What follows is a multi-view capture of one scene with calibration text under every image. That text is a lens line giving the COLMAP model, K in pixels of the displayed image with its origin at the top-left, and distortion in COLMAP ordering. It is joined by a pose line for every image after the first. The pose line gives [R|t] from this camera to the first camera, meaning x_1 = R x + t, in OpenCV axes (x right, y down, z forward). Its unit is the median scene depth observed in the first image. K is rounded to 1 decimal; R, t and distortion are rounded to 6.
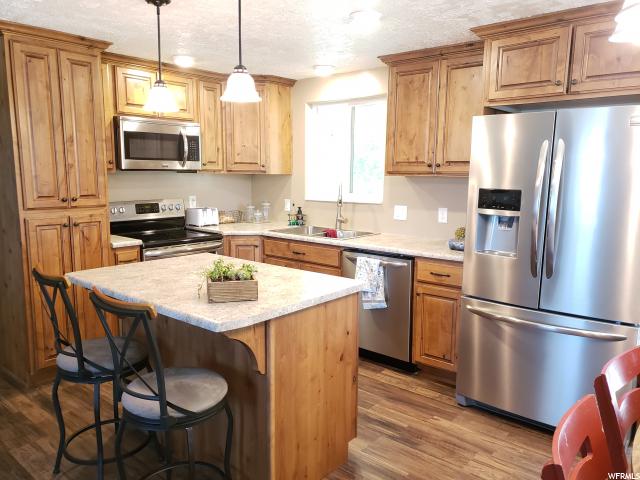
lens RADIAL K [[513.8, 0, 320.0], [0, 513.8, 243.8], [0, 0, 1]] dist [0.006347, 0.002517]
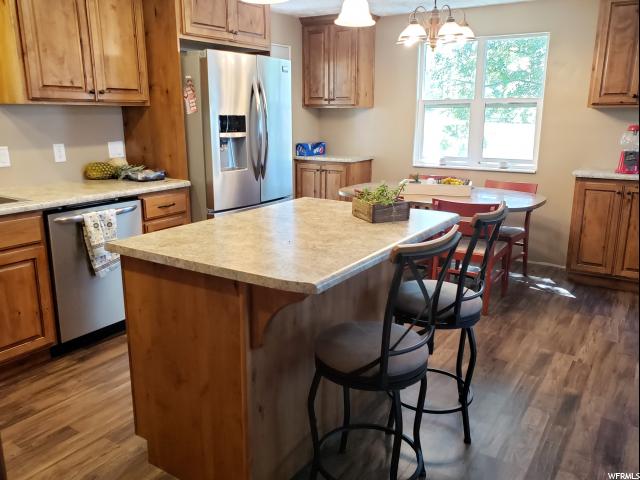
lens RADIAL K [[513.8, 0, 320.7], [0, 513.8, 237.3], [0, 0, 1]] dist [0.006347, 0.002517]
pose [[-0.132338, -0.245610, 0.960293, -0.755916], [0.134375, 0.955425, 0.262883, -0.100372], [-0.982054, 0.163829, -0.093435, 0.785097]]
